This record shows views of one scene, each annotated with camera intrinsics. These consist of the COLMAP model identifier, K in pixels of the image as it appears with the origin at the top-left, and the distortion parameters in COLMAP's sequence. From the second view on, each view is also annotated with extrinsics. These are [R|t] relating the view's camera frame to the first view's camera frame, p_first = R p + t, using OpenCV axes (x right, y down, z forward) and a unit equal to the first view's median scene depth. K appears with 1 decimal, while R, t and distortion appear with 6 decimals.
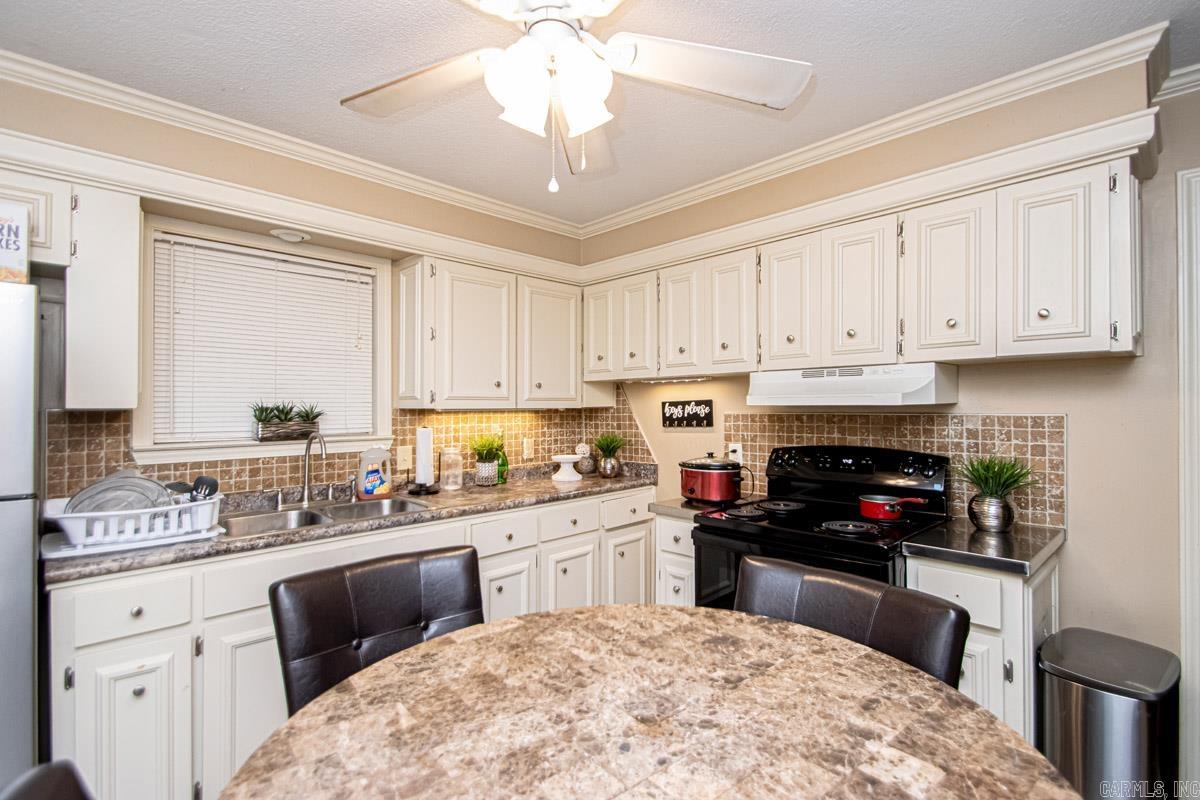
lens RADIAL K [[562.3, 0, 625.0], [0, 562.3, 407.8], [0, 0, 1]] dist [0.030350, -0.016750]
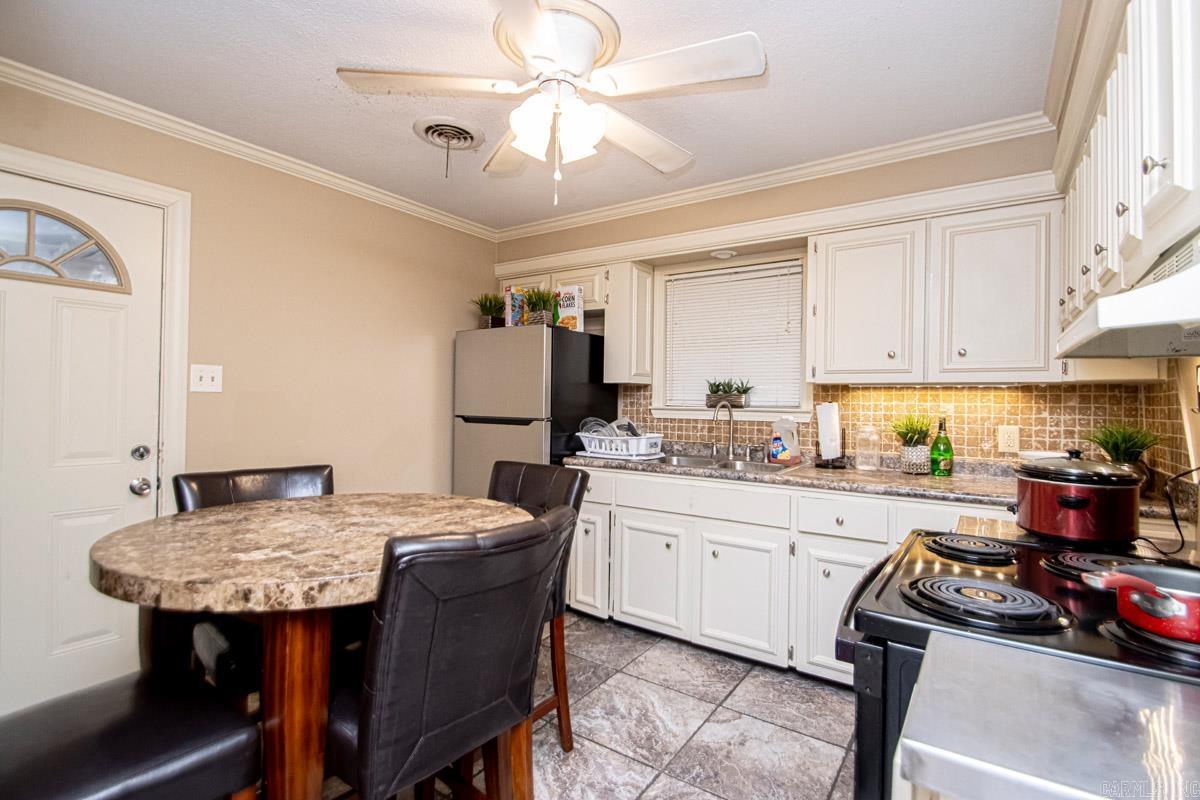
lens RADIAL K [[568.5, 0, 600.0], [0, 568.5, 400.0], [0, 0, 1]] dist [0.020514, -0.021123]
pose [[0.158966, 0.006108, -0.987265, 0.713437], [-0.017224, 0.999846, 0.003413, 0.041515], [0.987134, 0.016462, 0.159046, 0.522632]]
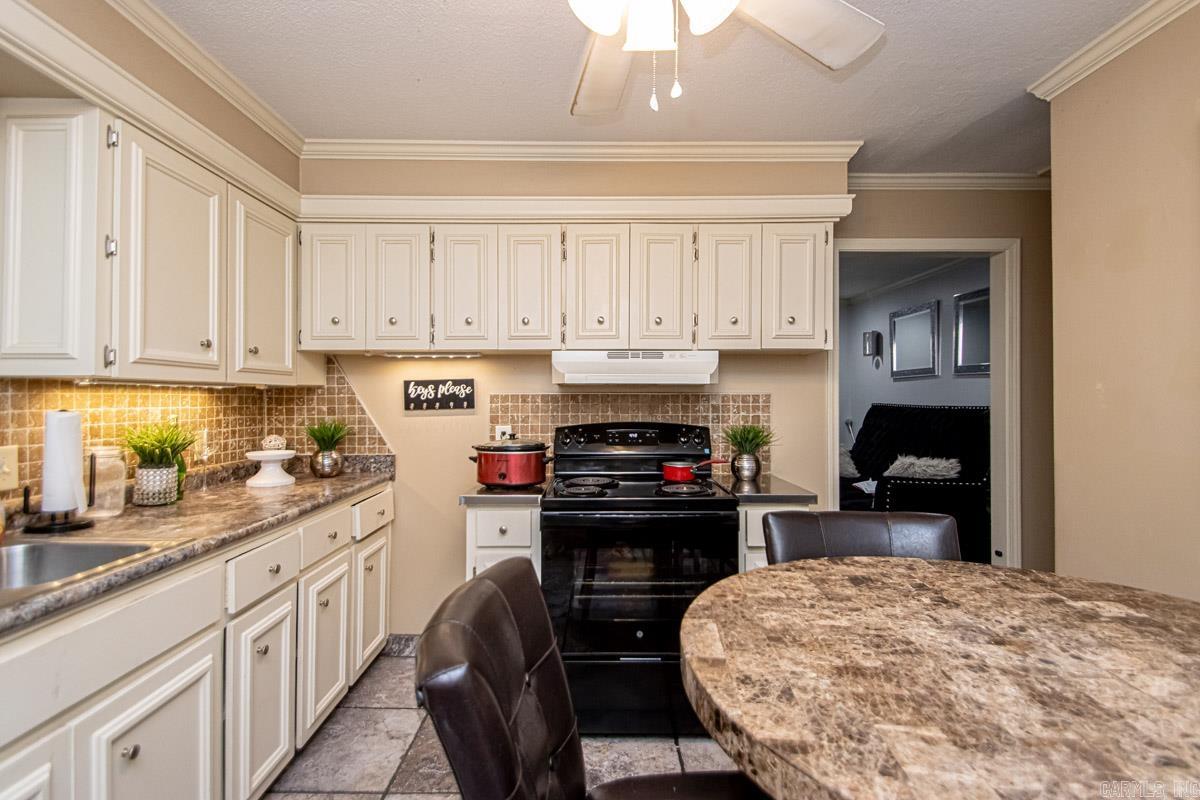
lens RADIAL K [[558.8, 0, 607.1], [0, 558.8, 401.1], [0, 0, 1]] dist [0.026642, -0.023663]
pose [[0.711306, 0.002253, 0.702879, -0.441681], [-0.001724, 0.999997, -0.001462, 0.030047], [-0.702880, -0.000172, 0.711308, 0.263253]]
